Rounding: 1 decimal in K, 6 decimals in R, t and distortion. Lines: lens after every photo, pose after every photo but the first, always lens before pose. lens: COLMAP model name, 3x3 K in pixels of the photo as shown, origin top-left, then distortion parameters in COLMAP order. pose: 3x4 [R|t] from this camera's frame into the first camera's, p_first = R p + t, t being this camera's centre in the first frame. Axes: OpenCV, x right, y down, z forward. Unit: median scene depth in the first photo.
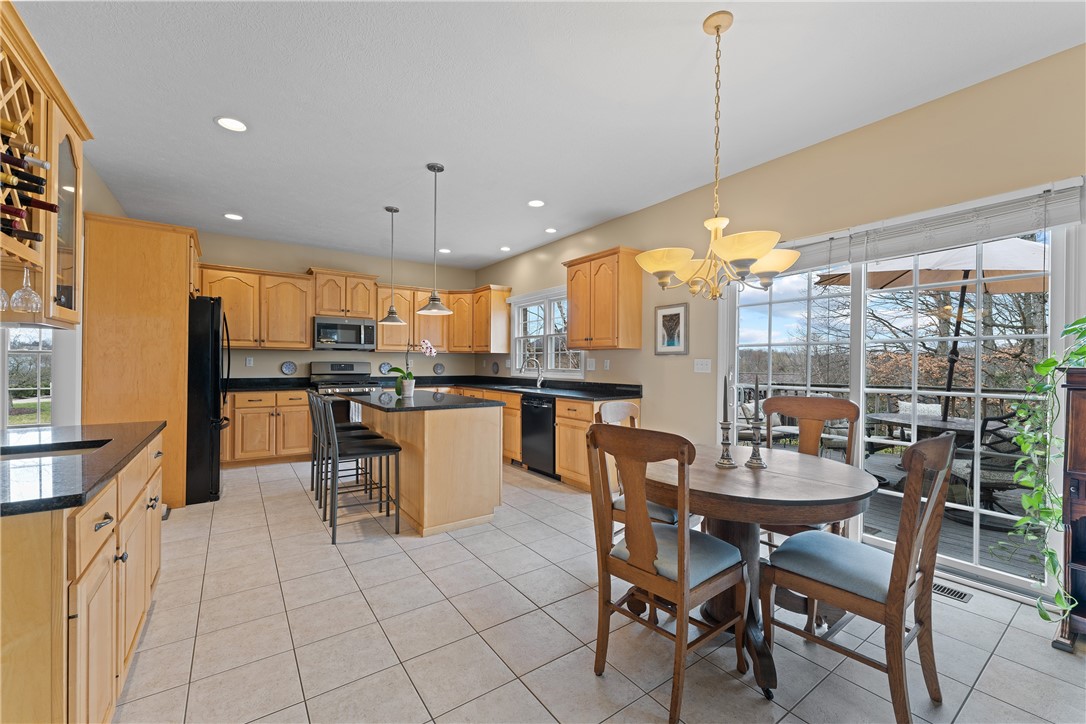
lens RADIAL K [[443.2, 0, 540.2], [0, 443.2, 363.6], [0, 0, 1]] dist [0.008184, -0.000558]
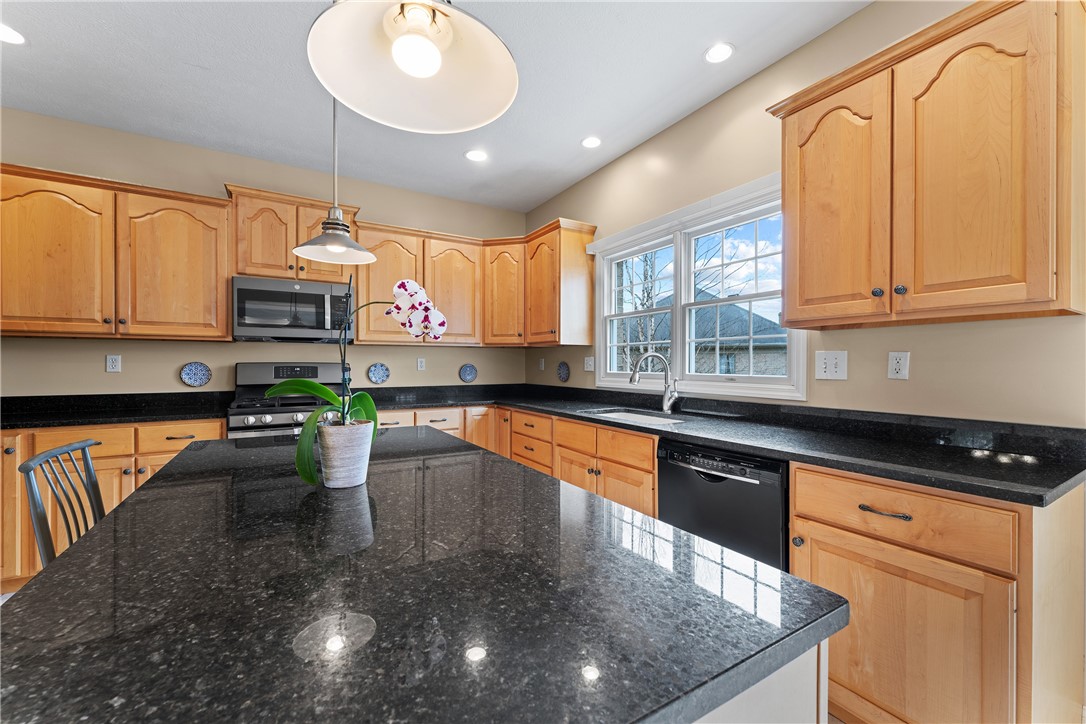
lens RADIAL K [[443.2, 0, 532.0], [0, 443.2, 362.0], [0, 0, 1]] dist [0.008184, -0.000558]
pose [[0.996328, -0.005837, -0.085415, -0.133023], [0.005411, 0.999972, -0.005228, -0.000054], [0.085443, 0.004747, 0.996332, 0.605900]]
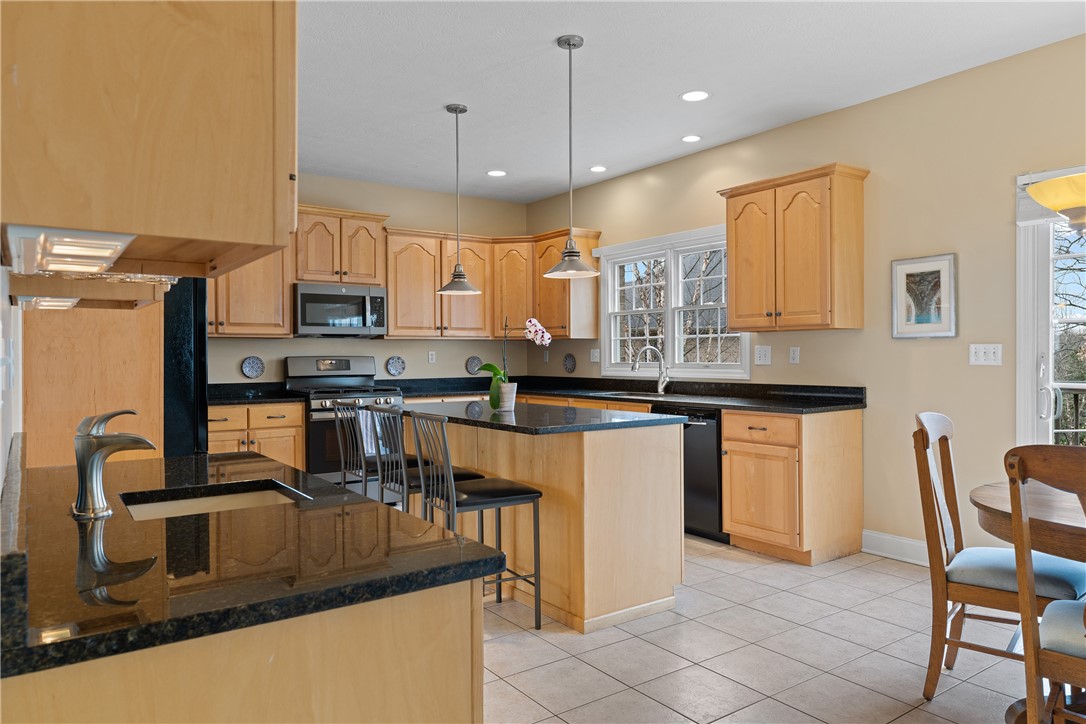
lens RADIAL K [[744.0, 0, 525.4], [0, 744.0, 355.2], [0, 0, 1]] dist [0.008322, -0.013387]
pose [[0.999904, -0.012756, -0.005363, -0.223772], [0.012753, 0.999918, -0.000592, -0.001626], [0.005370, 0.000523, 0.999985, -0.035971]]
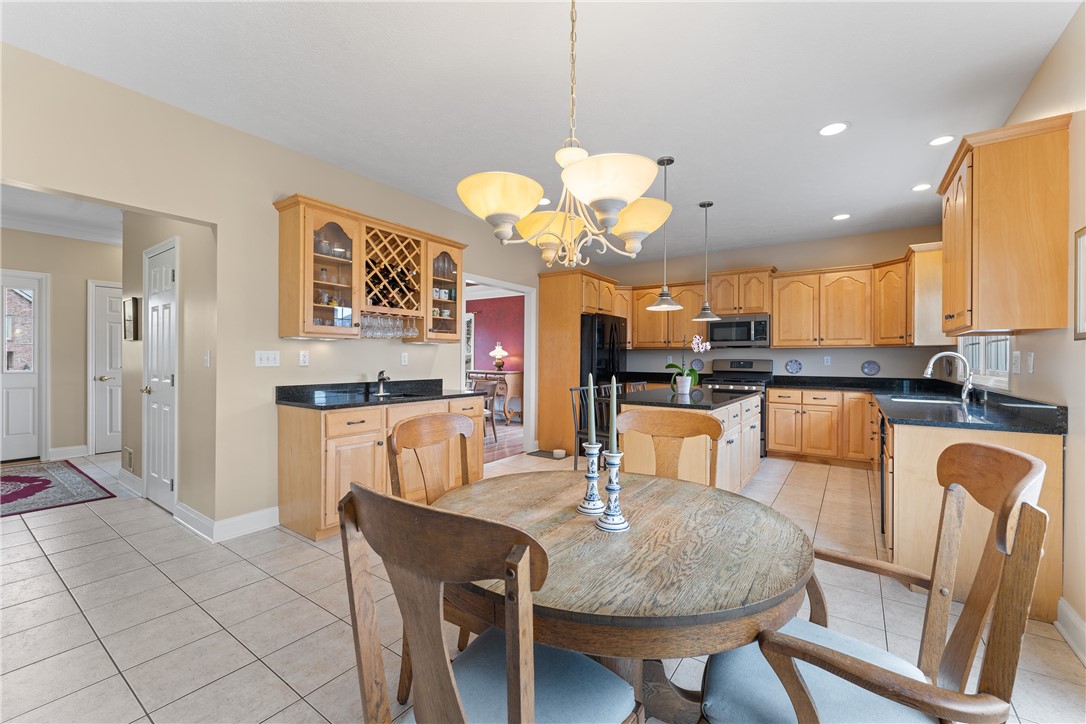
lens RADIAL K [[443.2, 0, 547.4], [0, 443.2, 364.1], [0, 0, 1]] dist [0.008184, -0.000558]
pose [[0.334361, 0.007361, -0.942416, 0.457627], [-0.001951, 0.999973, 0.007118, 0.001209], [0.942443, -0.000542, 0.334366, 0.320879]]
